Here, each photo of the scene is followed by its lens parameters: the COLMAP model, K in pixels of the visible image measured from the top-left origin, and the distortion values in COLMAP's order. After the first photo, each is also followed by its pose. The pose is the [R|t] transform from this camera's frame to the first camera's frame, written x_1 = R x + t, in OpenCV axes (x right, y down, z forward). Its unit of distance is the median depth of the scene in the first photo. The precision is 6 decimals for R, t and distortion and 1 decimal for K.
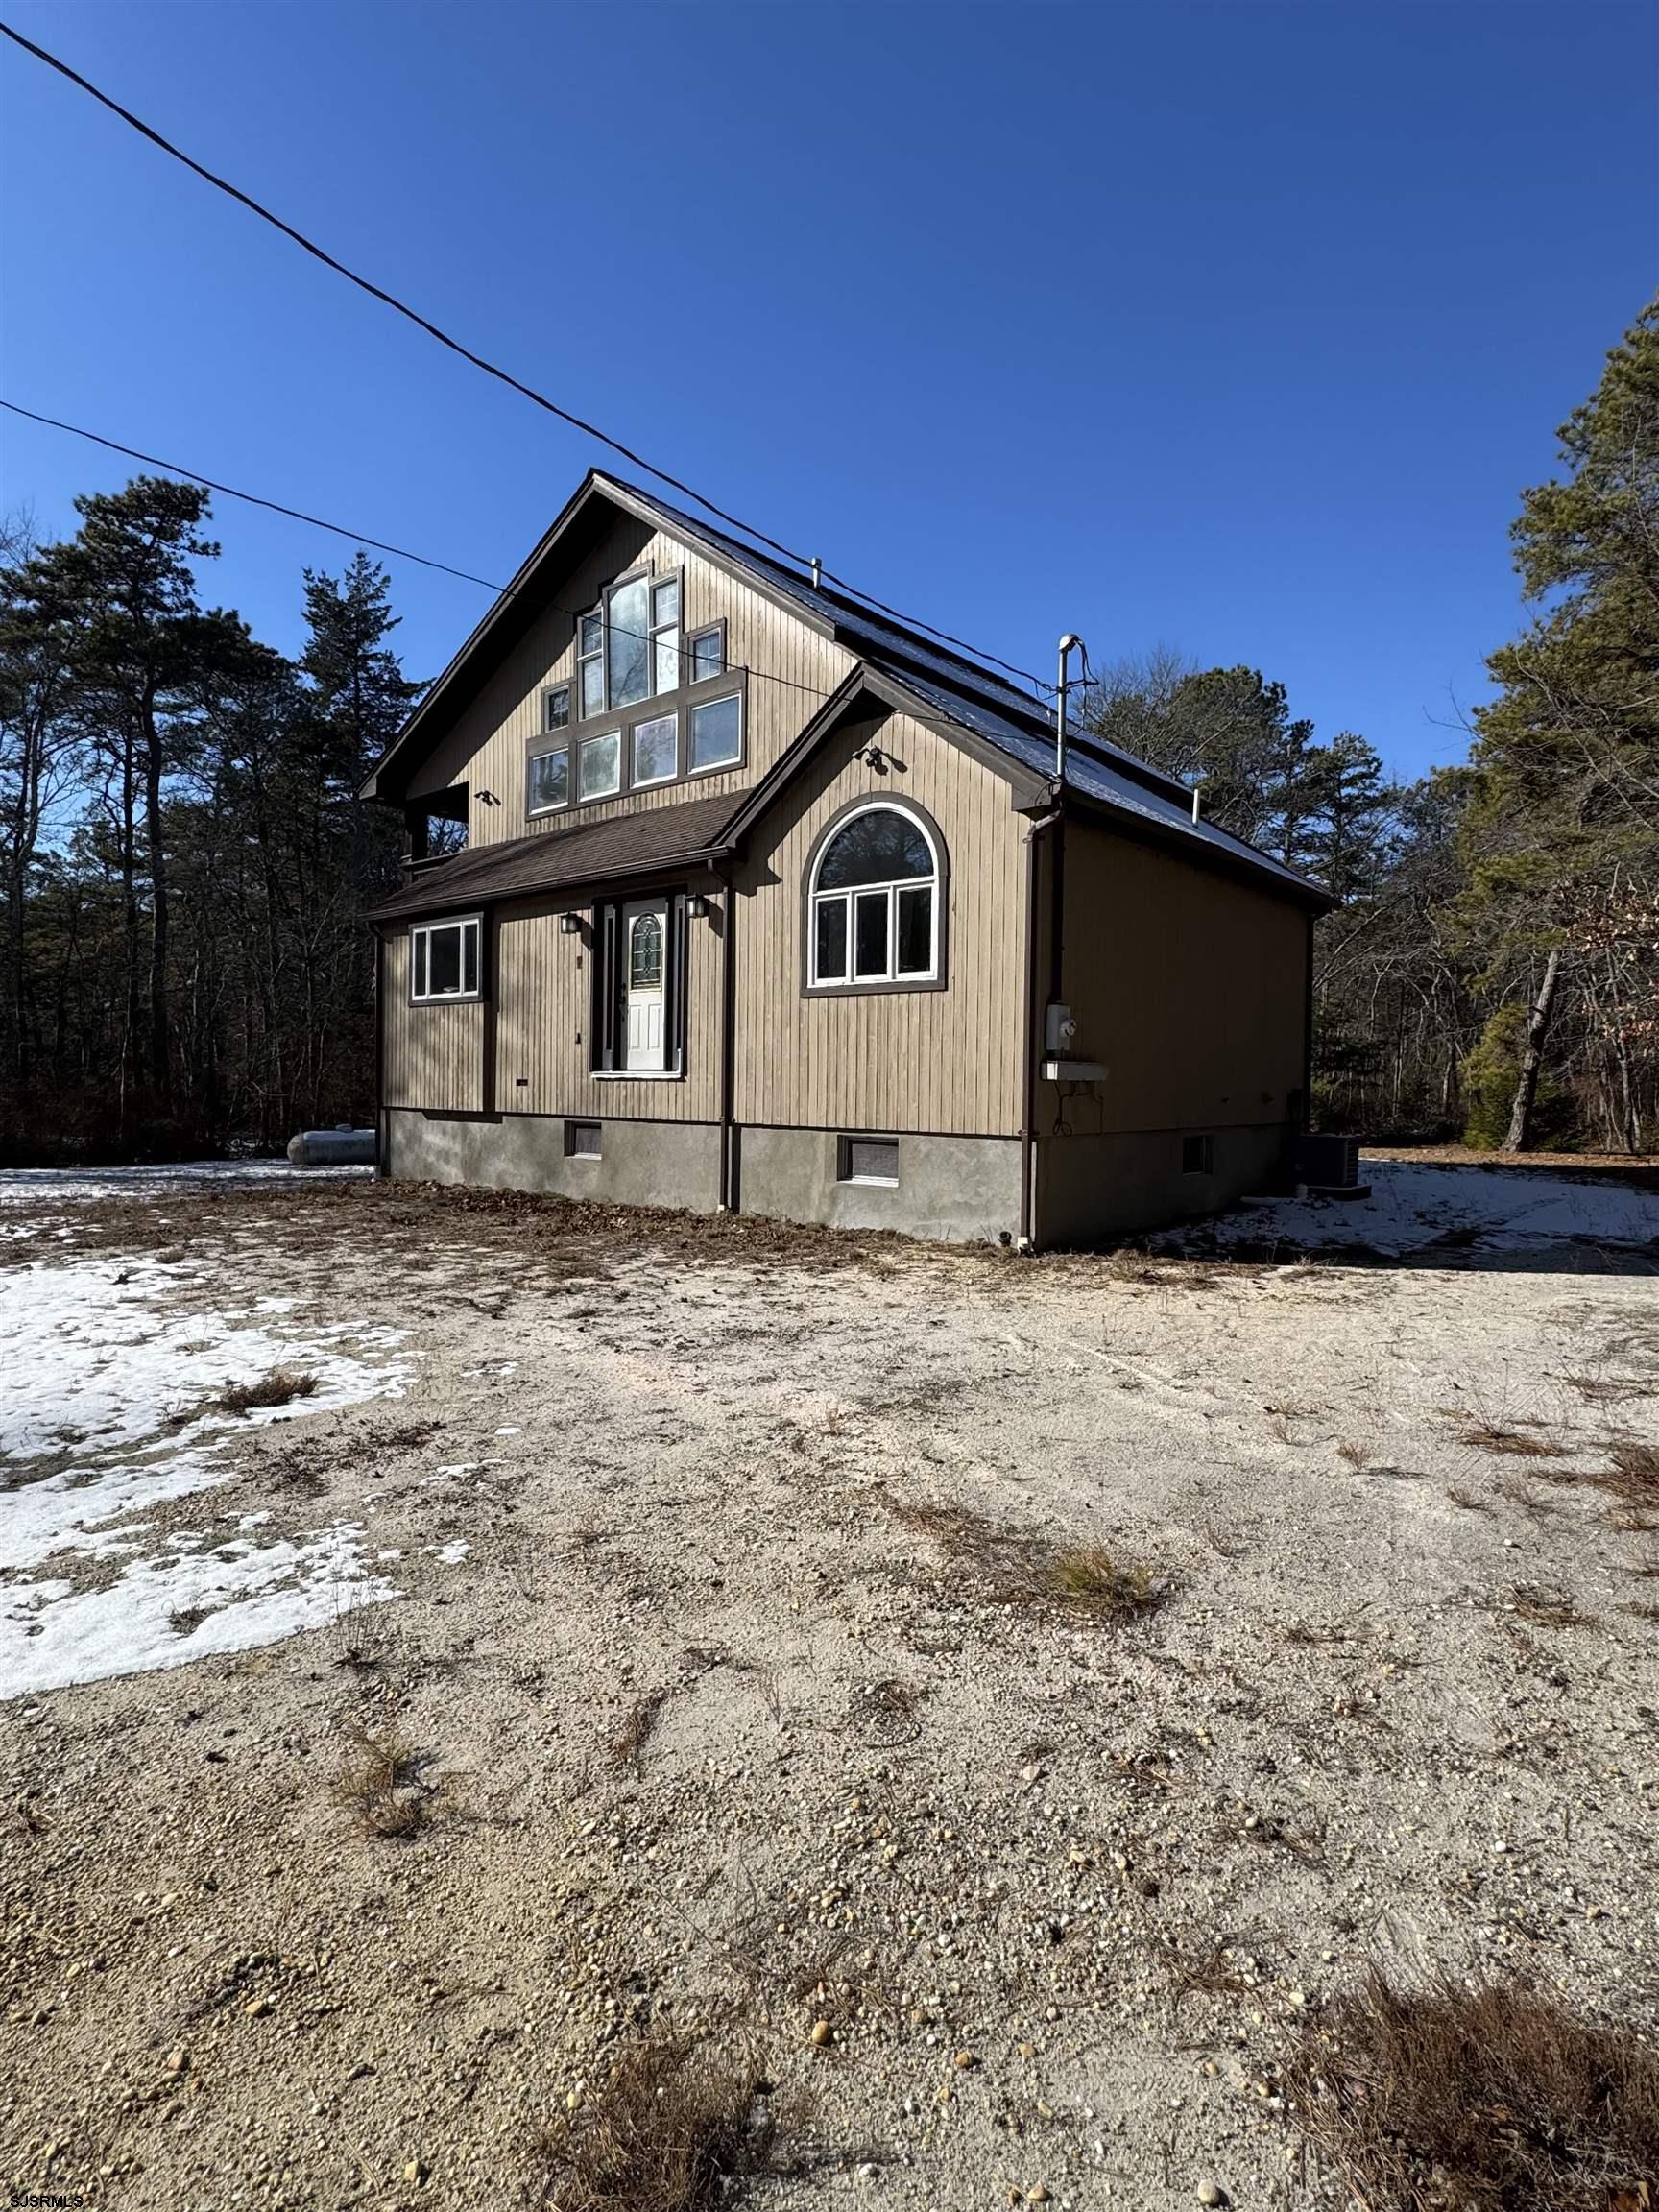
lens RADIAL K [[1114.8, 0, 829.9], [0, 1114.8, 1106.5], [0, 0, 1]] dist [-0.019545, -0.000951]
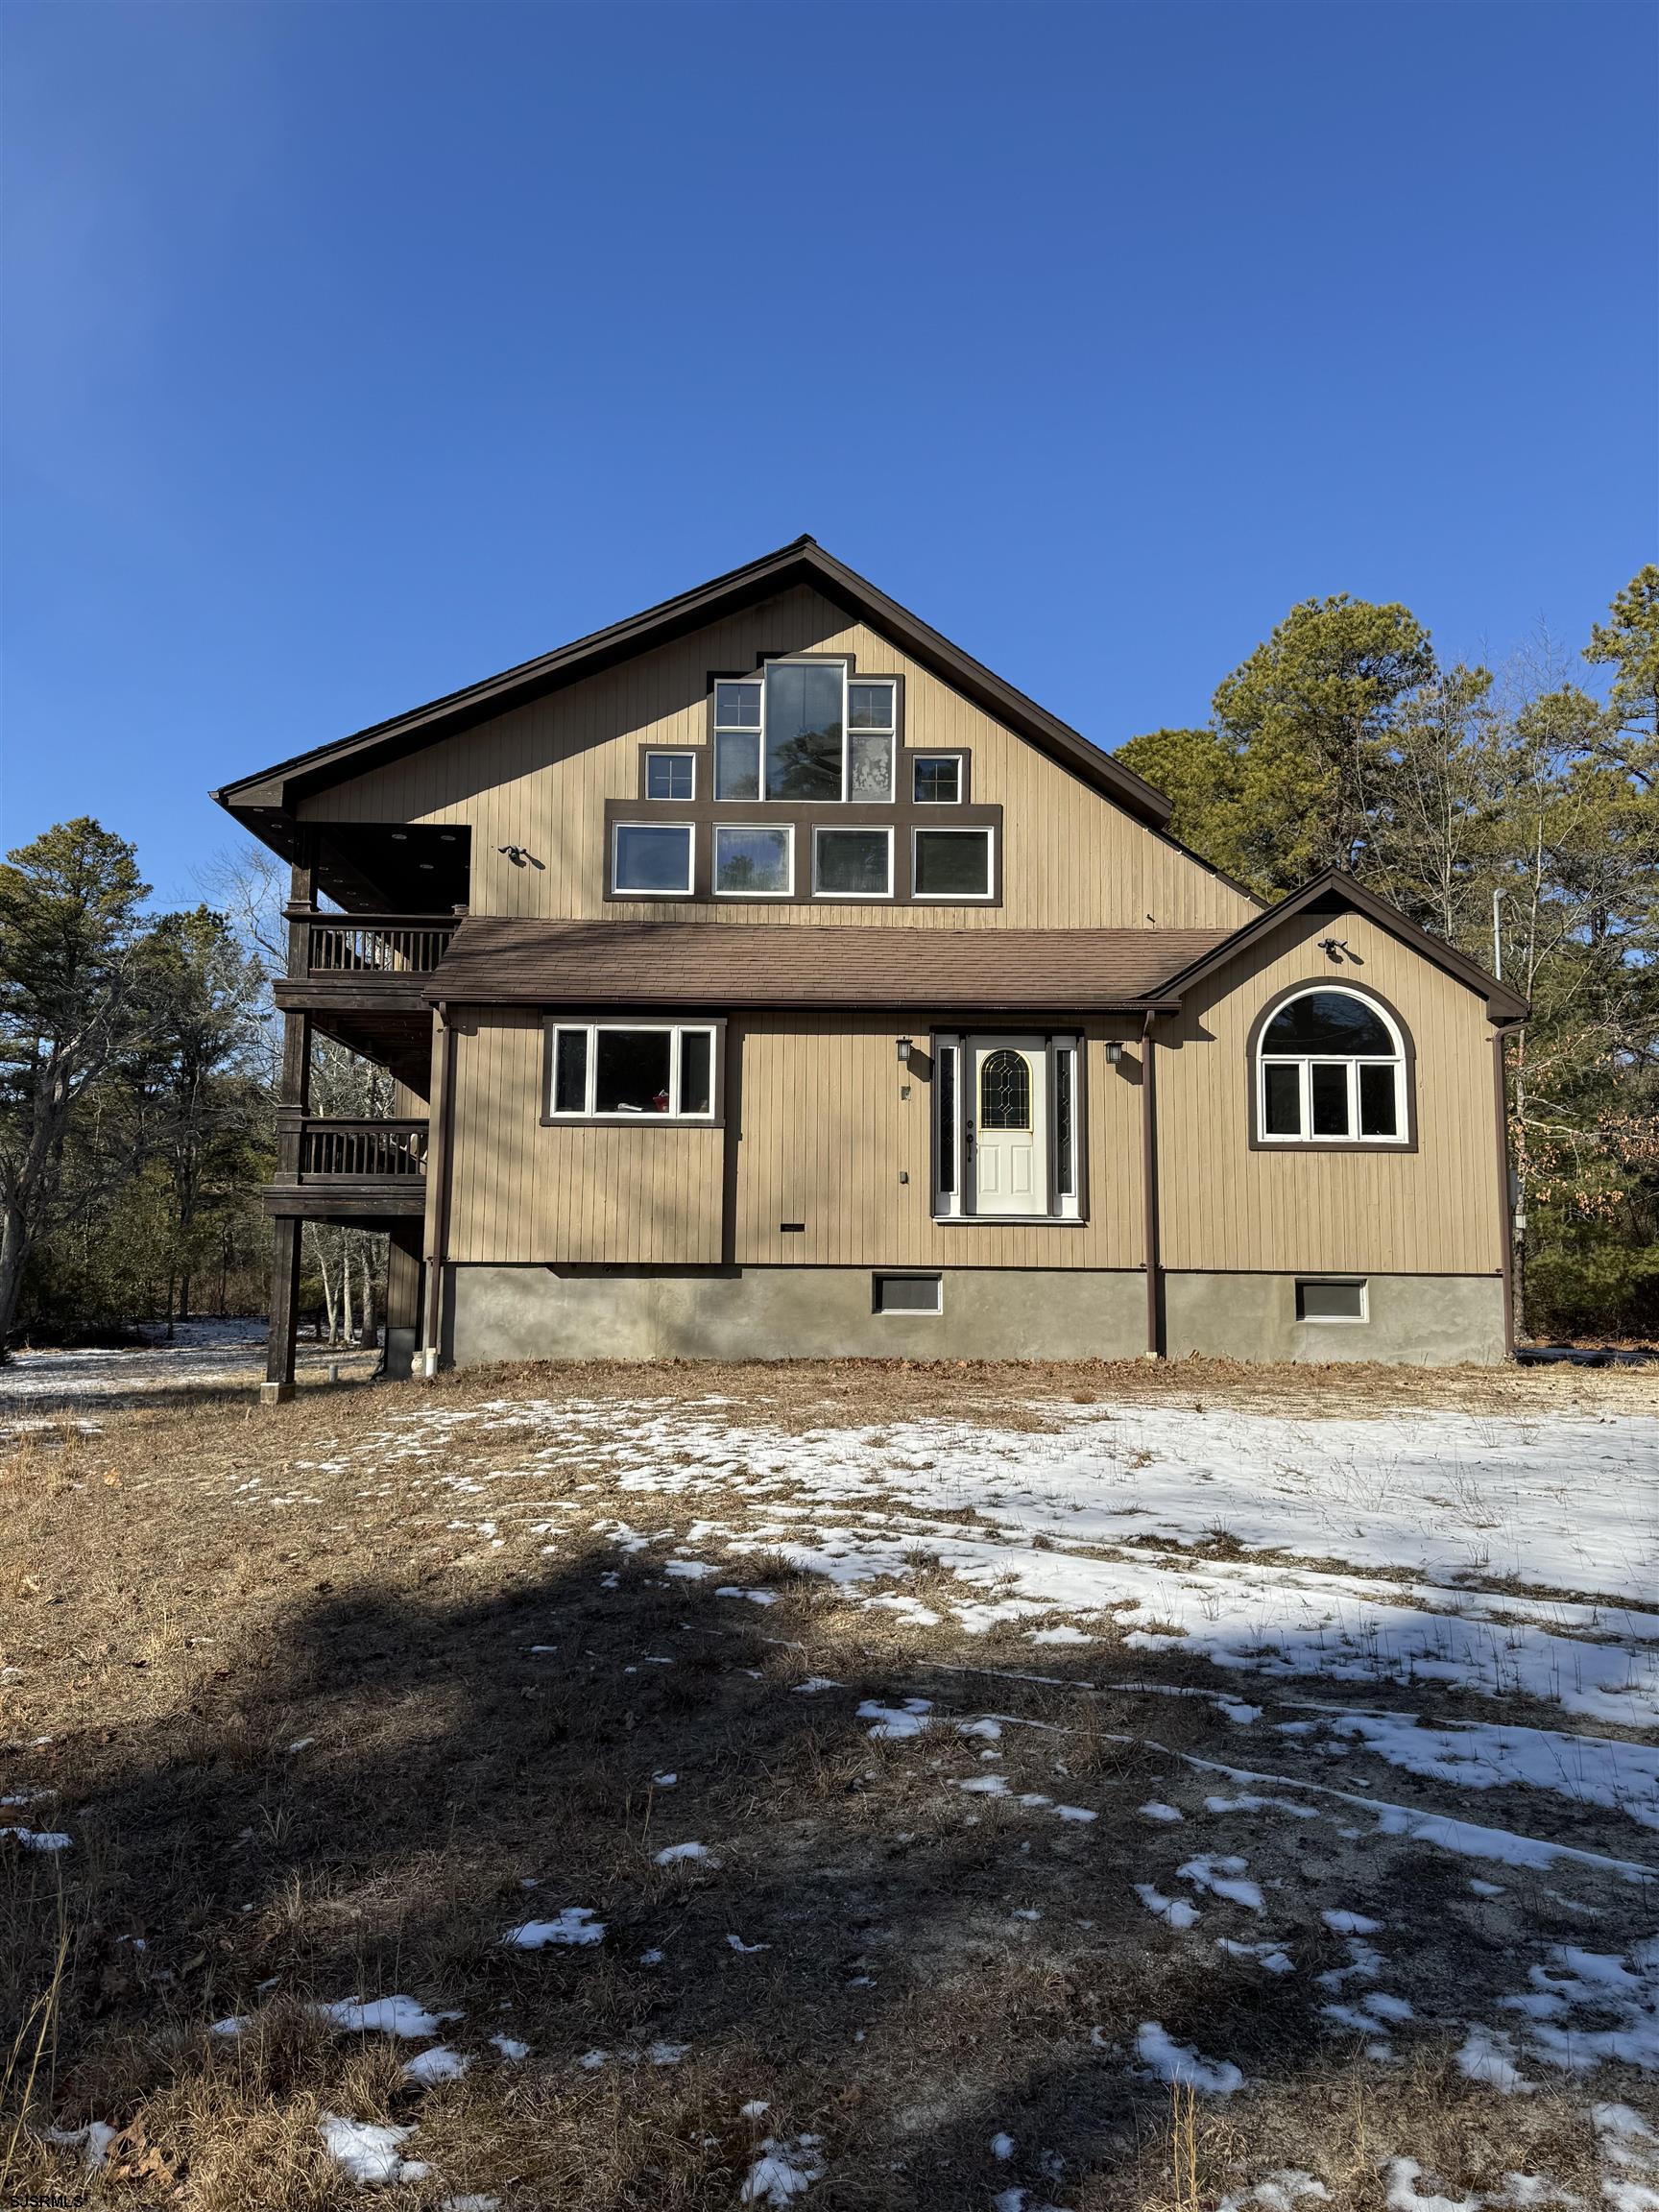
lens RADIAL K [[1567.8, 0, 832.5], [0, 1567.8, 1105.8], [0, 0, 1]] dist [0.040448, -0.063778]
pose [[0.770780, 0.071318, 0.633097, -1.260870], [0.010284, 0.992193, -0.124291, 0.043012], [-0.637018, 0.102311, 0.764029, 0.091670]]
